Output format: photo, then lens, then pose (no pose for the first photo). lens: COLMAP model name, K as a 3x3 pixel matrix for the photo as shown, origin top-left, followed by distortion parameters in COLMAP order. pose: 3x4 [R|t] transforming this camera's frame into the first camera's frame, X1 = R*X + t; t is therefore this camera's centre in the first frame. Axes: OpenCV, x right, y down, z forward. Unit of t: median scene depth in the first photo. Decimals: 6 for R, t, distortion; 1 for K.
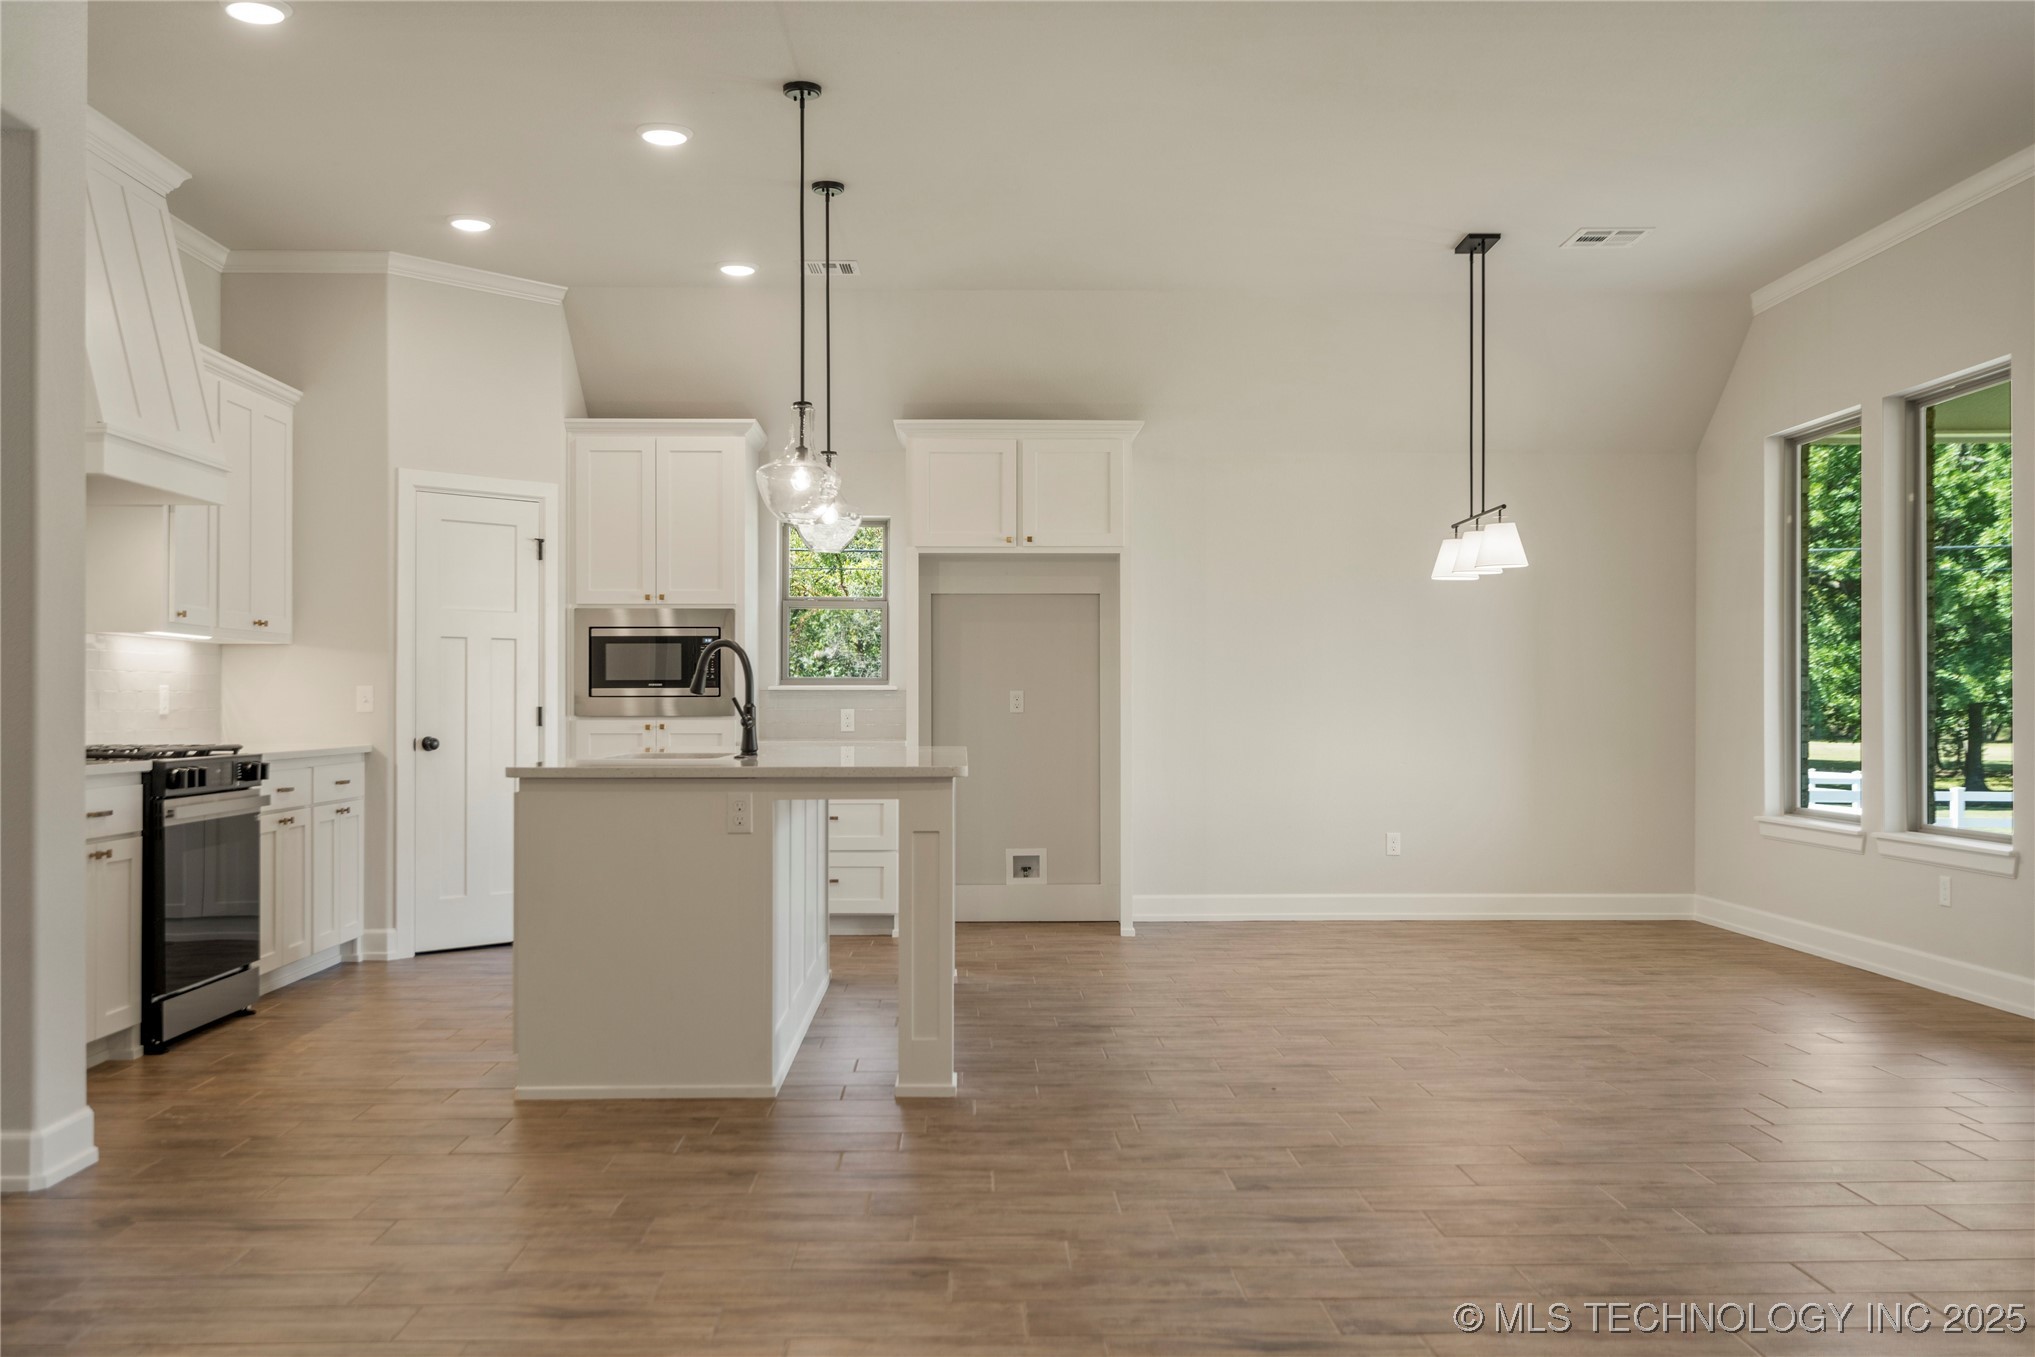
lens RADIAL K [[1727.1, 0, 1017.5], [0, 1727.1, 678.5], [0, 0, 1]] dist [0.004801, -0.001837]
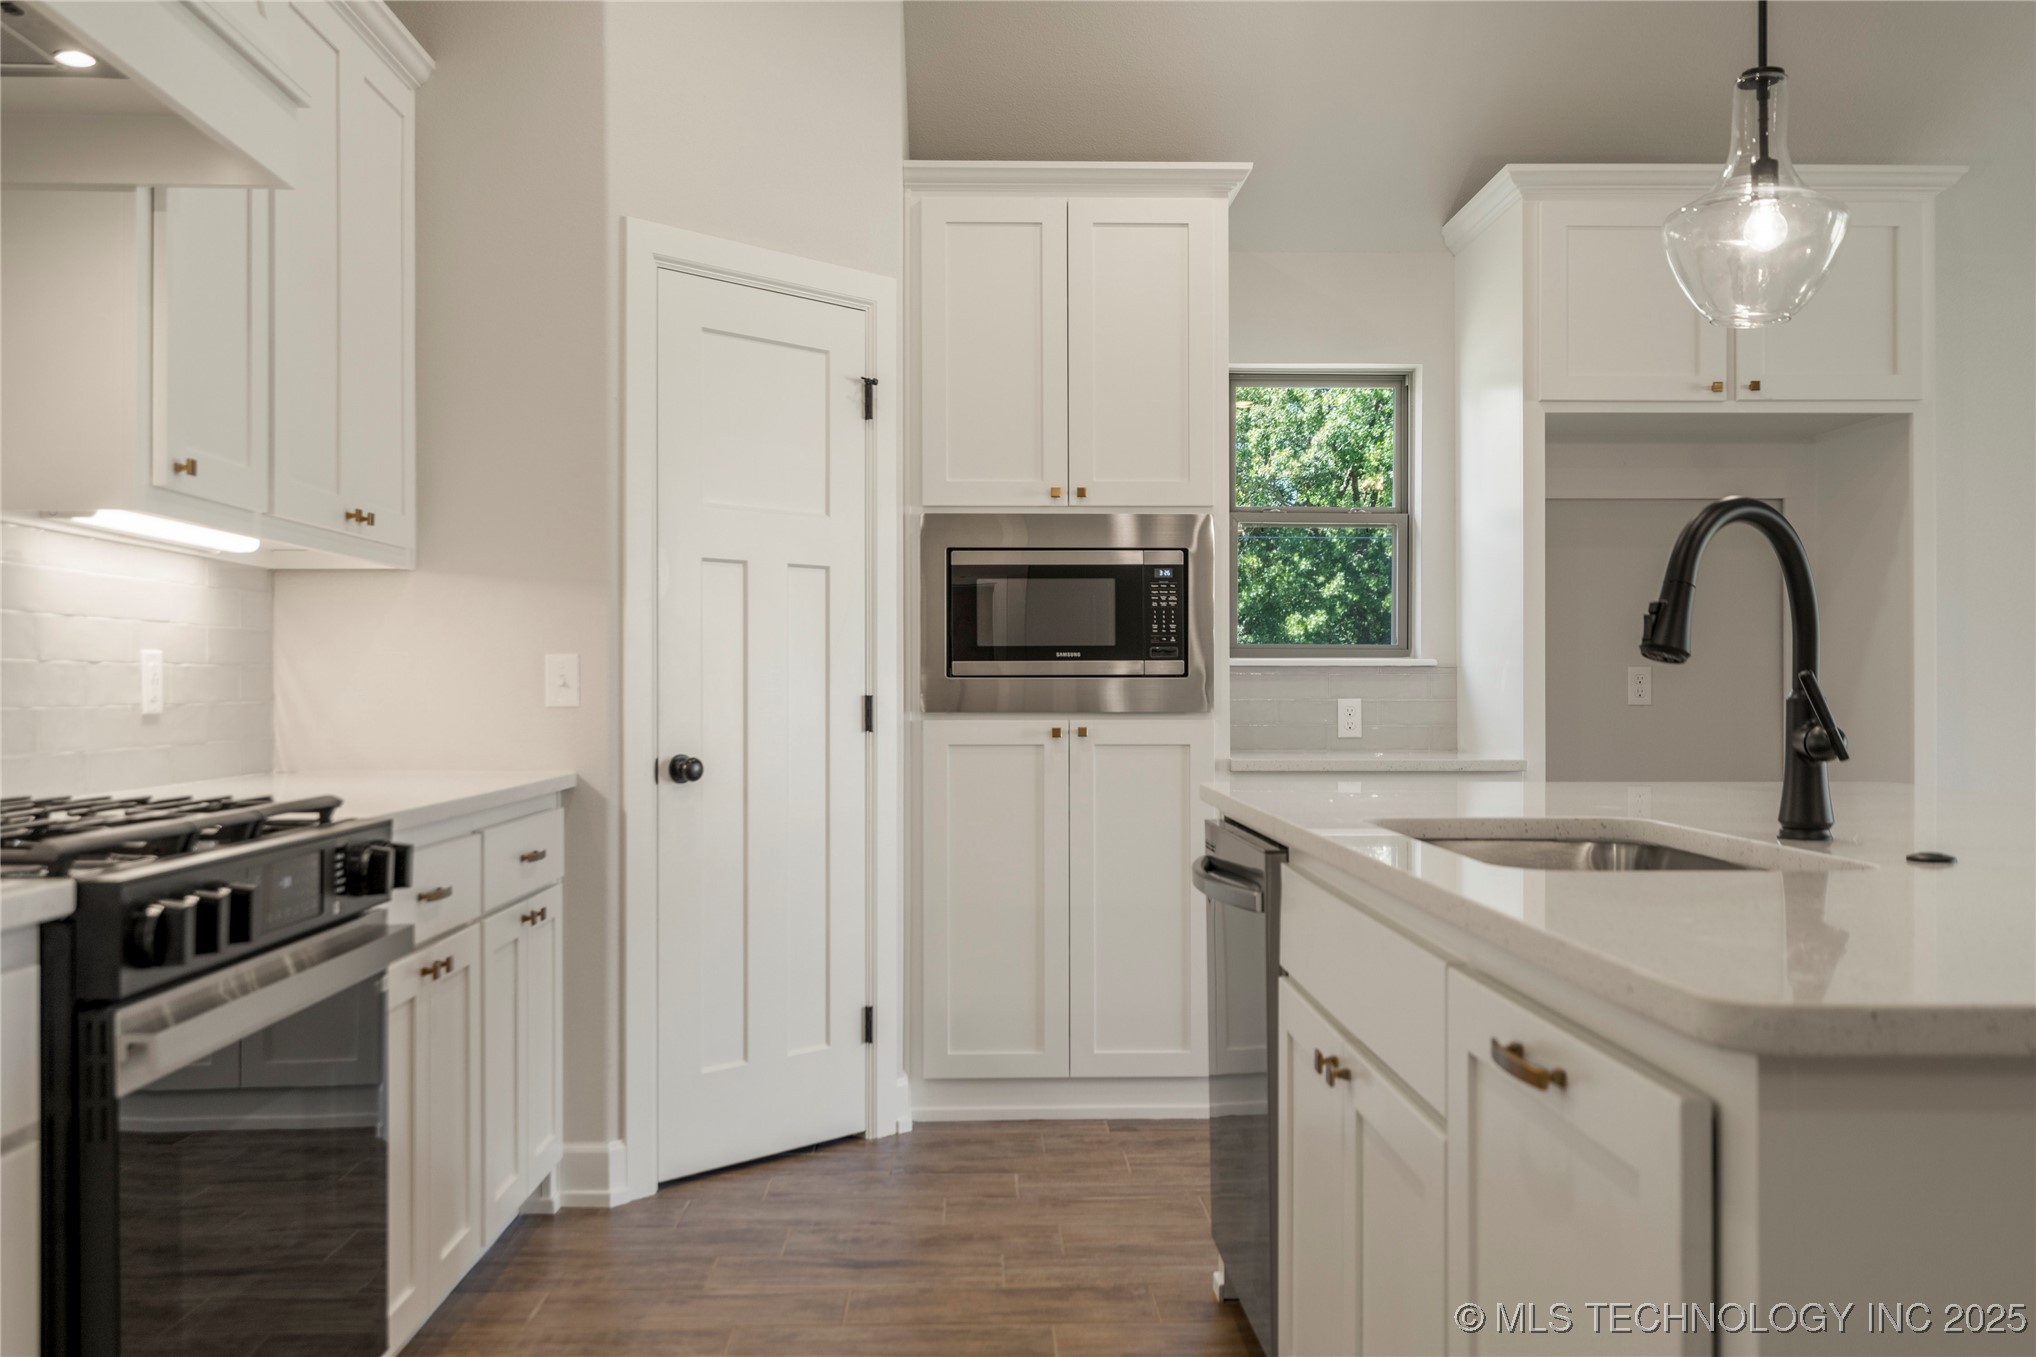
lens RADIAL K [[1668.9, 0, 1018.0], [0, 1668.9, 678.5], [0, 0, 1]] dist [-0.003685, 0.007899]
pose [[0.999999, -0.001031, 0.000533, -0.247386], [0.001027, 0.999972, 0.007459, 0.007893], [-0.000541, -0.007459, 0.999972, 0.521682]]
